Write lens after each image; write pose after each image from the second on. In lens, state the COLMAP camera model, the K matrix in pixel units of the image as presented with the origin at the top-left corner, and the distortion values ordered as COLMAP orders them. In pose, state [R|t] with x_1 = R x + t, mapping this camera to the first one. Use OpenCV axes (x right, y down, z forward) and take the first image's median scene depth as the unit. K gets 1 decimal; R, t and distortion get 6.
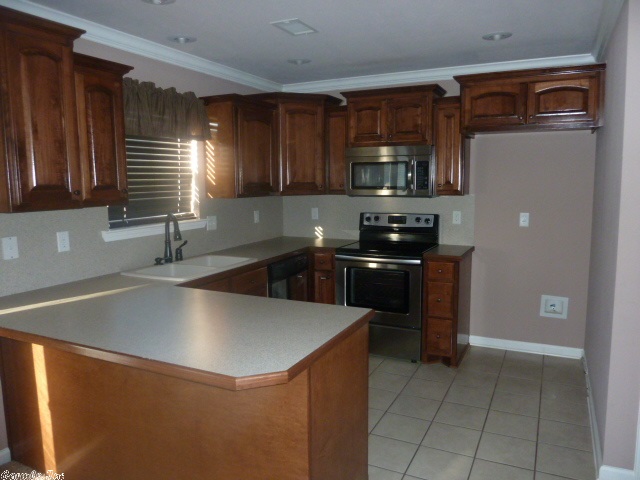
lens RADIAL K [[485.4, 0, 324.3], [0, 485.4, 241.9], [0, 0, 1]] dist [-0.027196, -0.004054]
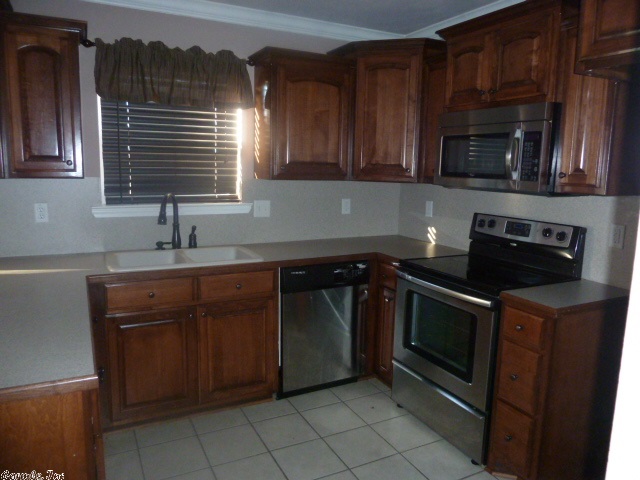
lens RADIAL K [[485.4, 0, 324.3], [0, 485.4, 241.9], [0, 0, 1]] dist [-0.027196, -0.004054]
pose [[0.793858, 0.122120, -0.595714, 0.369772], [-0.106868, 0.992399, 0.061025, -0.046033], [0.598639, 0.015218, 0.800875, 0.403401]]
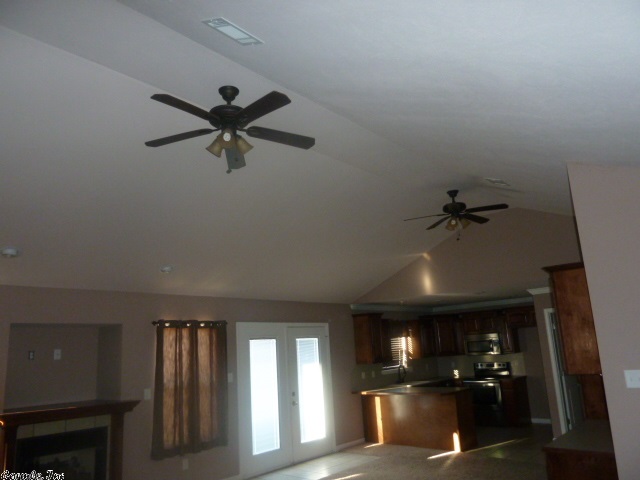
lens RADIAL K [[485.4, 0, 324.3], [0, 485.4, 241.9], [0, 0, 1]] dist [-0.027196, -0.004054]
pose [[0.964097, -0.100621, -0.245748, 0.016076], [0.012827, 0.941997, -0.335377, 0.178741], [0.265239, 0.320184, 0.909467, -1.645591]]
